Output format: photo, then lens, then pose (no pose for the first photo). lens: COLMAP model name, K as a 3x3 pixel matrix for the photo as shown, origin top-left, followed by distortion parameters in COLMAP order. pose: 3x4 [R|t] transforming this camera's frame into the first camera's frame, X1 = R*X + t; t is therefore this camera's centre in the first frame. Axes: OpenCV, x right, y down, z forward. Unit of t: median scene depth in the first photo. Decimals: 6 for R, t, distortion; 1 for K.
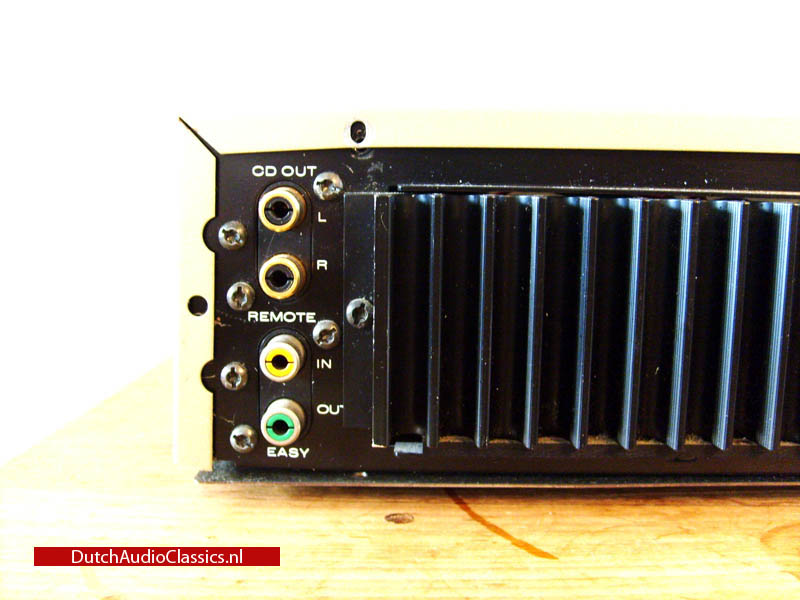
lens RADIAL K [[843.5, 0, 401.0], [0, 843.5, 305.5], [0, 0, 1]] dist [-0.160906, 0.132172]
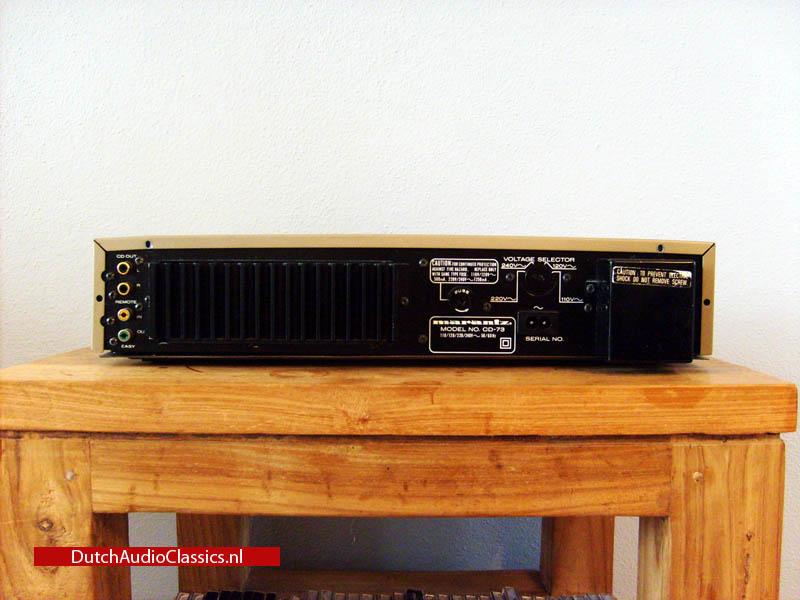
lens RADIAL K [[843.5, 0, 401.0], [0, 843.5, 305.5], [0, 0, 1]] dist [-0.160906, 0.132172]
pose [[0.999712, -0.008118, 0.022579, 0.847138], [0.010229, 0.995424, -0.095009, 0.343593], [-0.021704, 0.095213, 0.995220, -2.192942]]
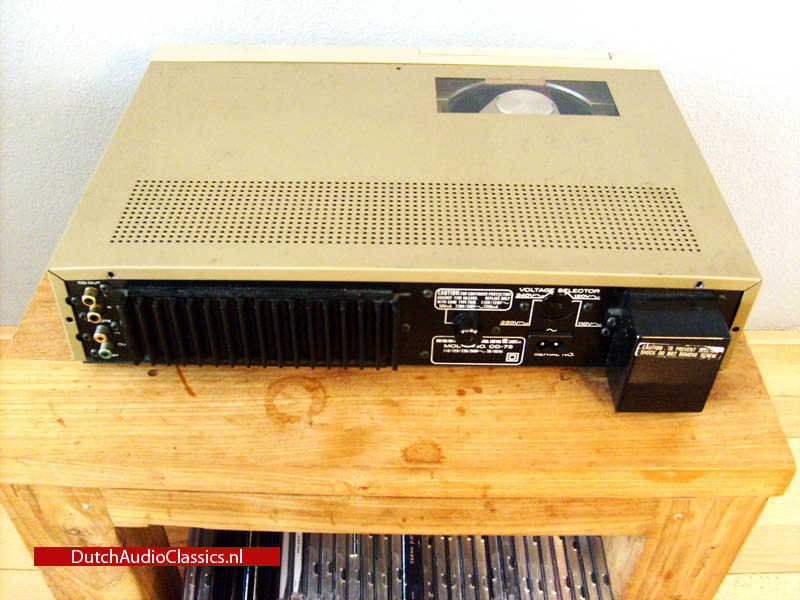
lens RADIAL K [[843.5, 0, 401.0], [0, 843.5, 305.5], [0, 0, 1]] dist [-0.160906, 0.132172]
pose [[0.999704, -0.011892, 0.021224, 0.855520], [-0.001904, 0.831464, 0.555575, -1.652016], [-0.024254, -0.555451, 0.831196, -1.387758]]
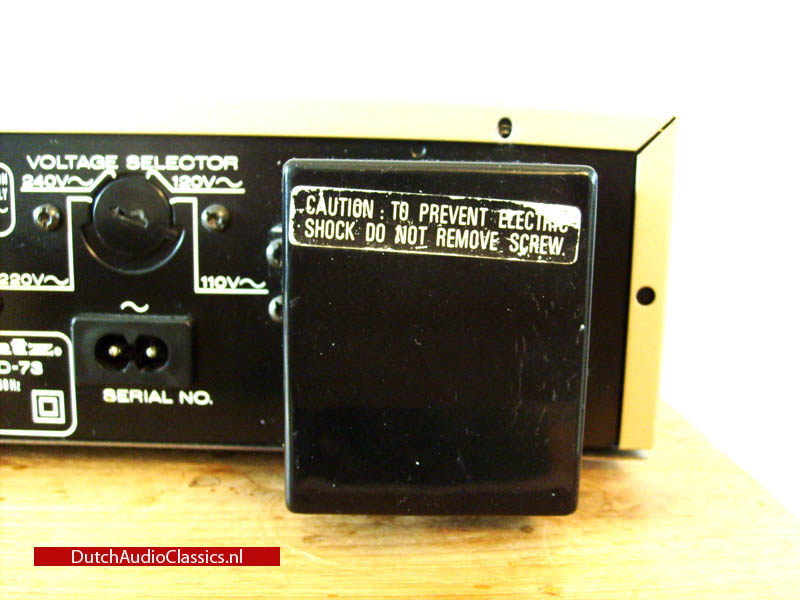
lens RADIAL K [[843.5, 0, 401.0], [0, 843.5, 305.5], [0, 0, 1]] dist [-0.160906, 0.132172]
pose [[0.999510, -0.003047, 0.031146, 1.755550], [0.002532, 0.999860, 0.016566, 0.033614], [-0.031192, -0.016479, 0.999378, -0.088411]]
